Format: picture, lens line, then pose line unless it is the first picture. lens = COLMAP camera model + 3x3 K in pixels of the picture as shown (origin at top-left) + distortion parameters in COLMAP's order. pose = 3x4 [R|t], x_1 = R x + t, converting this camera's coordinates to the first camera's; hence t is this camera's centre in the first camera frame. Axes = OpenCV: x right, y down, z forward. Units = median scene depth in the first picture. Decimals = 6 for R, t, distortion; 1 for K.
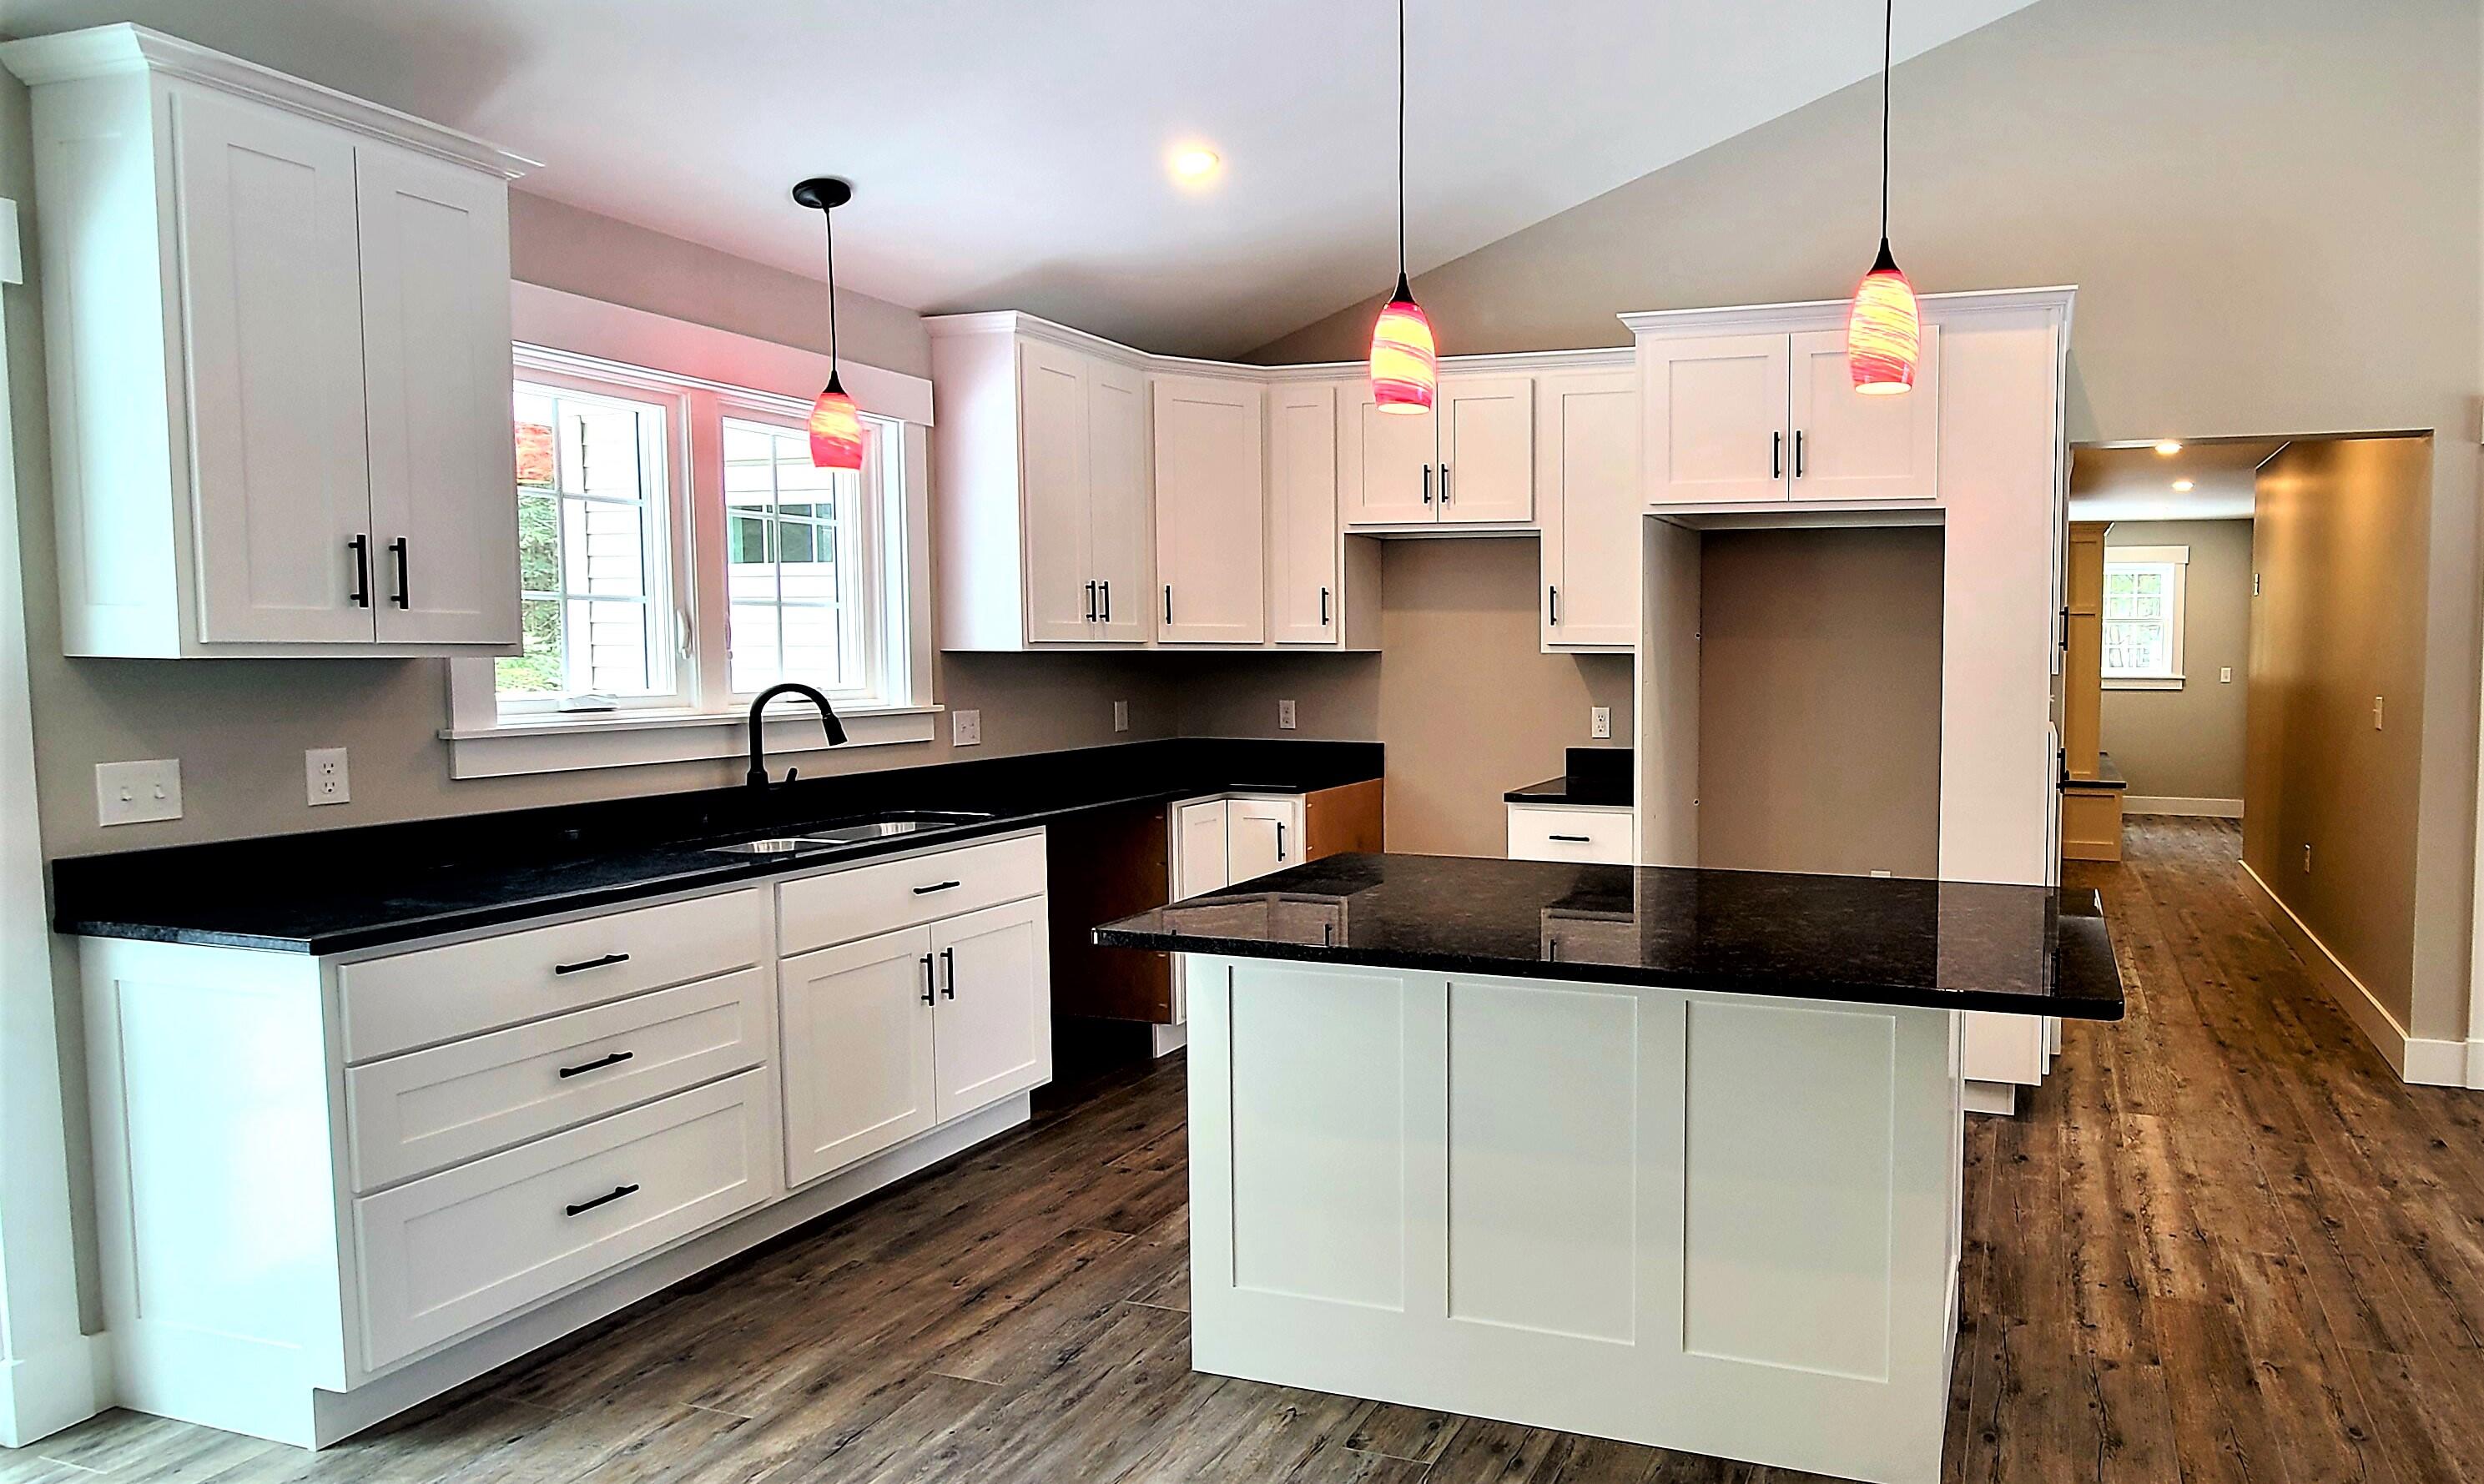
lens RADIAL K [[1344.6, 0, 1243.2], [0, 1344.6, 737.9], [0, 0, 1]] dist [0.002465, 0.001726]
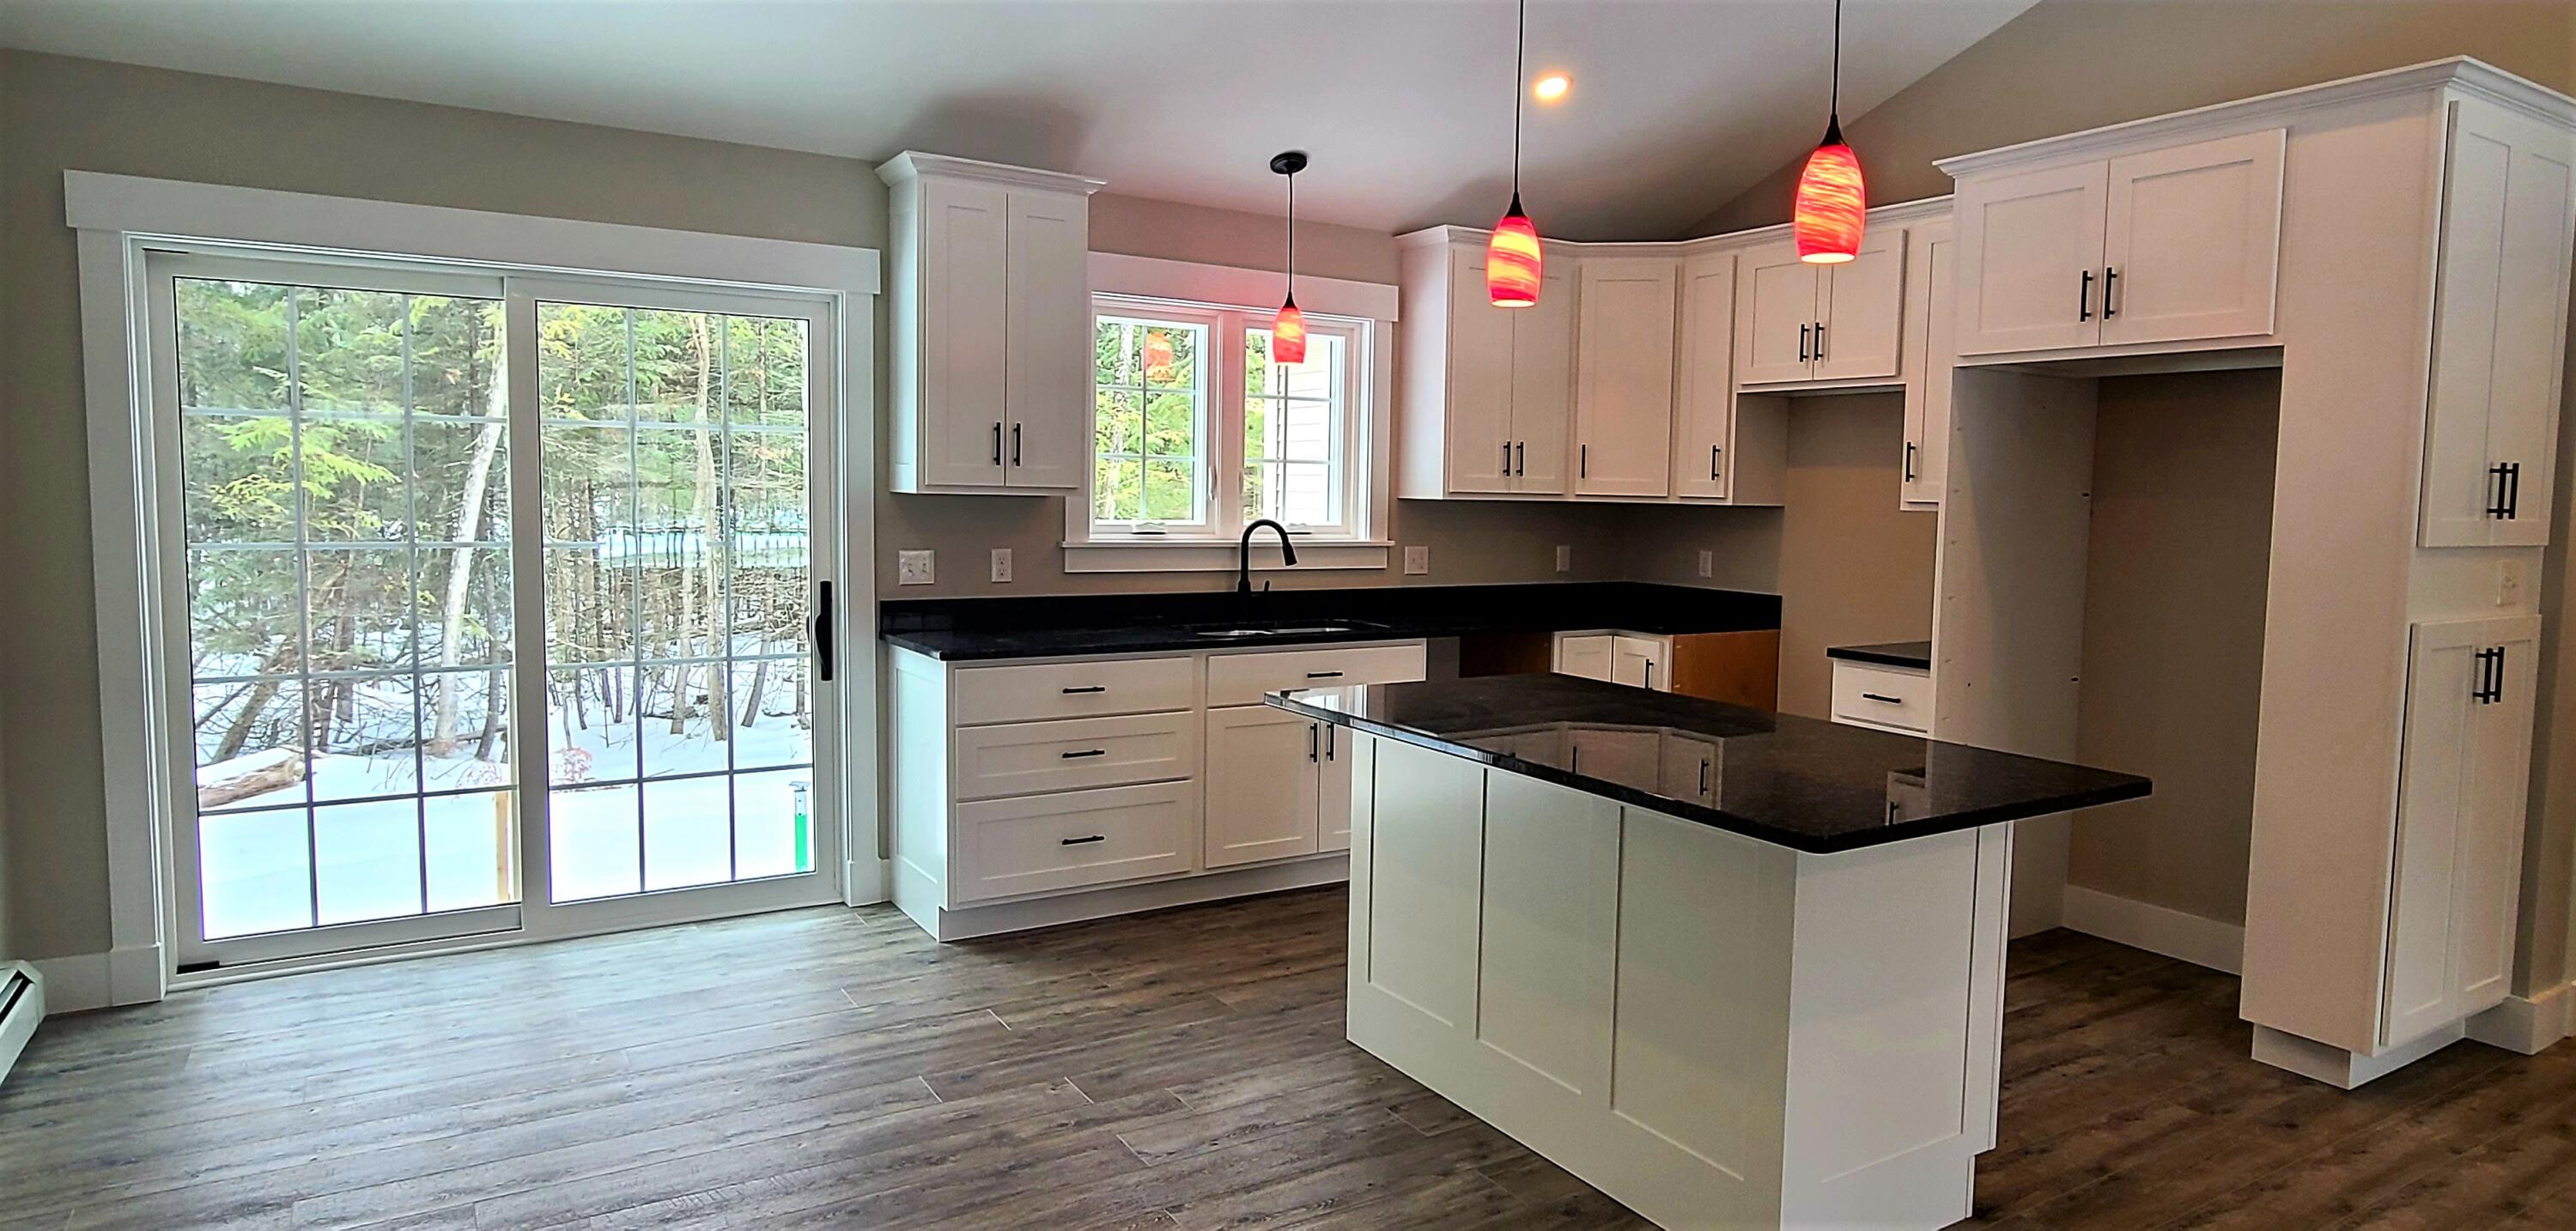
lens RADIAL K [[1437.5, 0, 1287.1], [0, 1437.5, 615.9], [0, 0, 1]] dist [0.020655, 0.000031]
pose [[0.743670, 0.070698, -0.664799, 0.671474], [-0.061843, 0.997404, 0.036889, 0.002308], [0.665681, 0.013680, 0.746111, -0.087680]]
